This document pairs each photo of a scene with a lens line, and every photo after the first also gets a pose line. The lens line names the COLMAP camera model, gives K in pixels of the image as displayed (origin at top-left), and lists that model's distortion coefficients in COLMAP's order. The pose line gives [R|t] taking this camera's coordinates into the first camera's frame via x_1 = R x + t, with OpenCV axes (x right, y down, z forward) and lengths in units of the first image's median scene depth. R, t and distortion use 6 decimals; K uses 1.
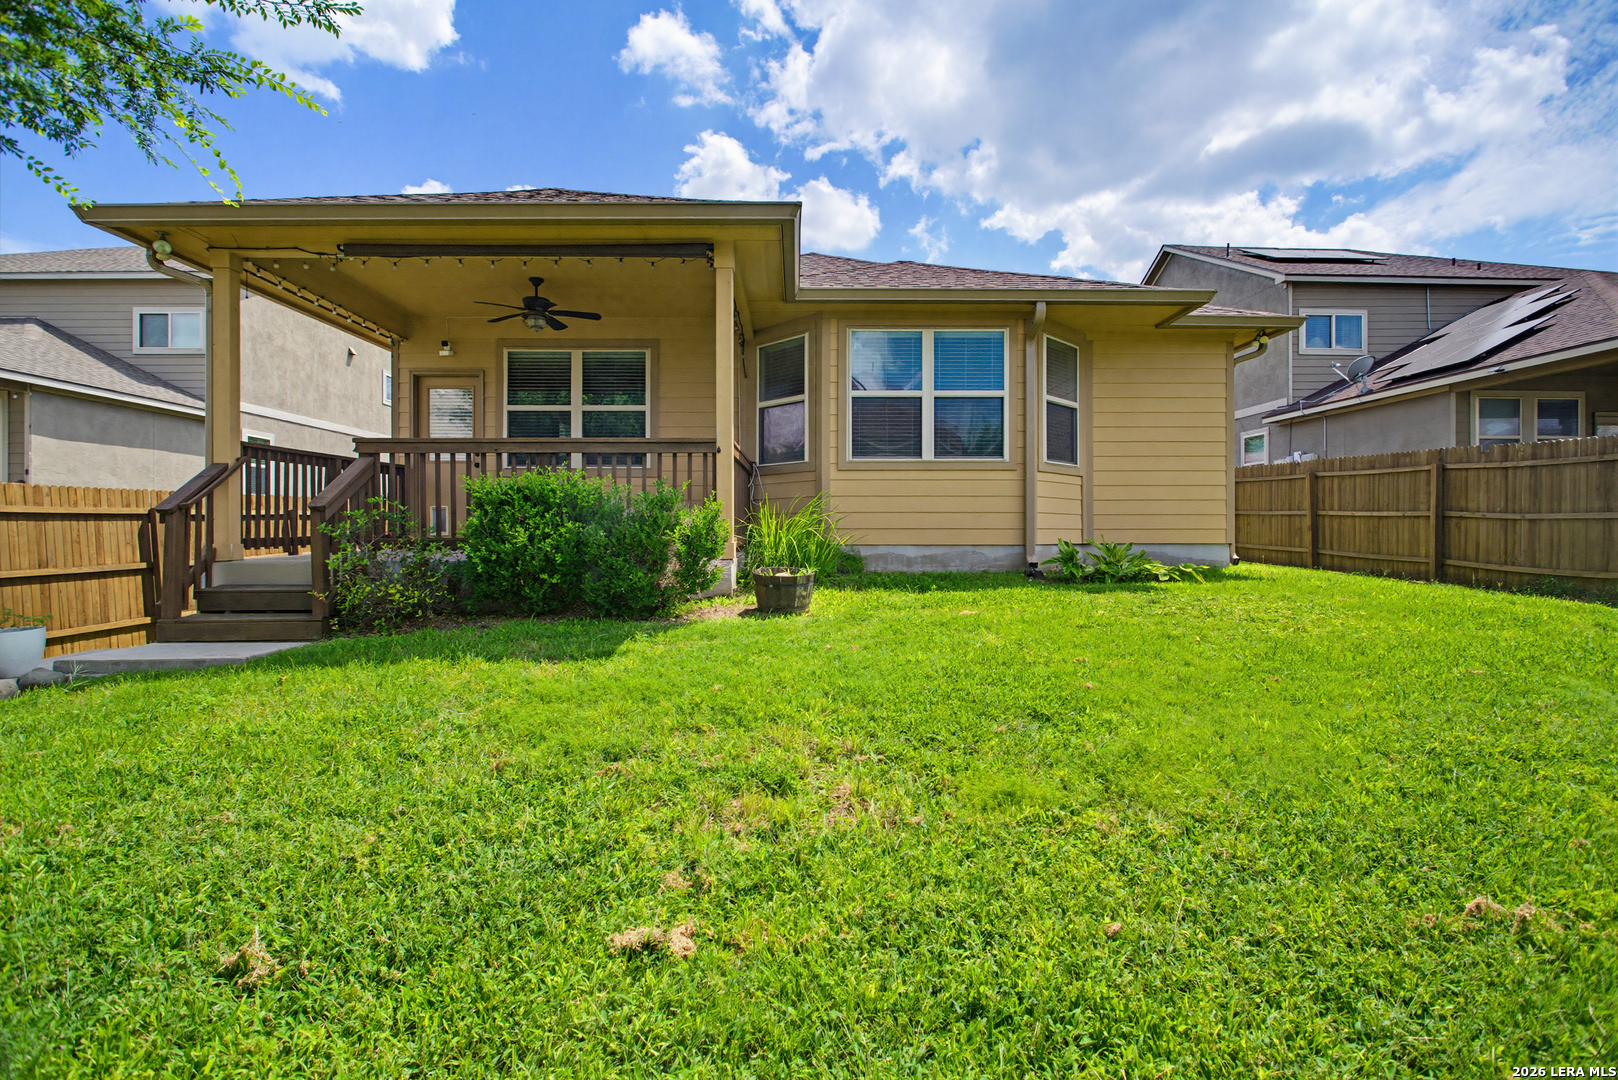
lens RADIAL K [[761.4, 0, 808.3], [0, 761.4, 532.3], [0, 0, 1]] dist [-0.011390, 0.003658]
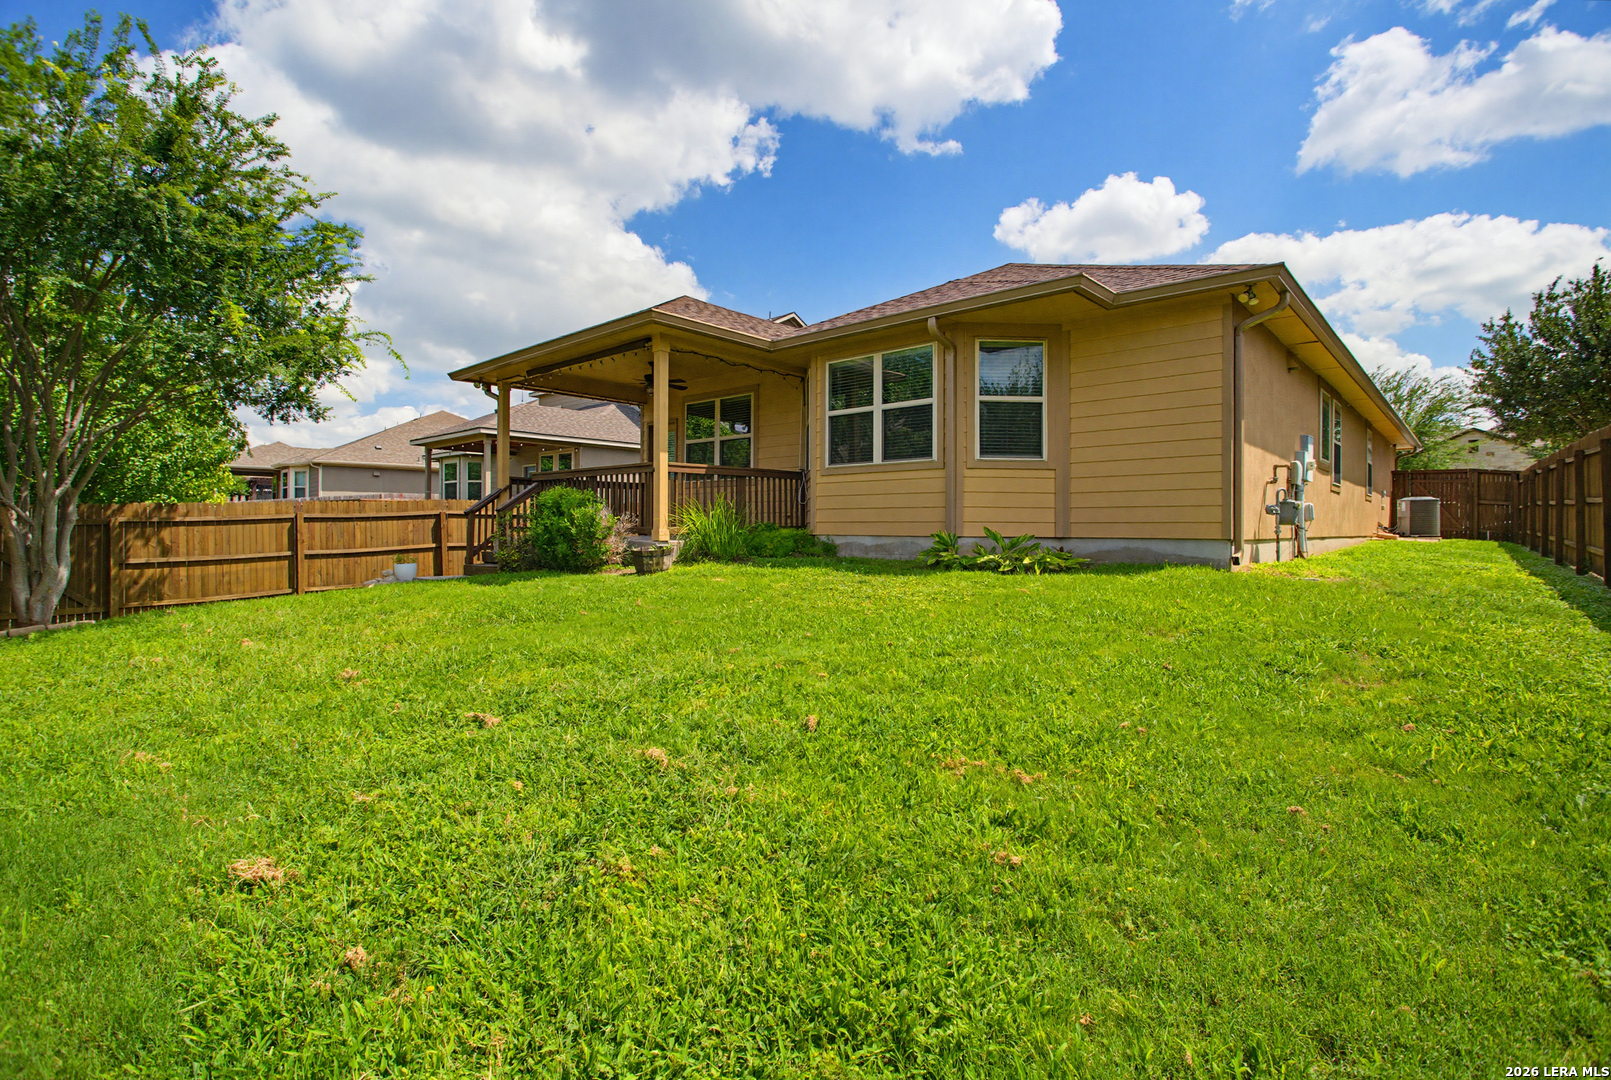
lens RADIAL K [[758.1, 0, 807.6], [0, 758.1, 533.2], [0, 0, 1]] dist [-0.011390, 0.003658]
pose [[0.733137, 0.008880, -0.680023, 0.877327], [-0.005788, 0.999960, 0.006817, 0.005305], [0.680056, -0.001062, 0.733159, 0.065296]]
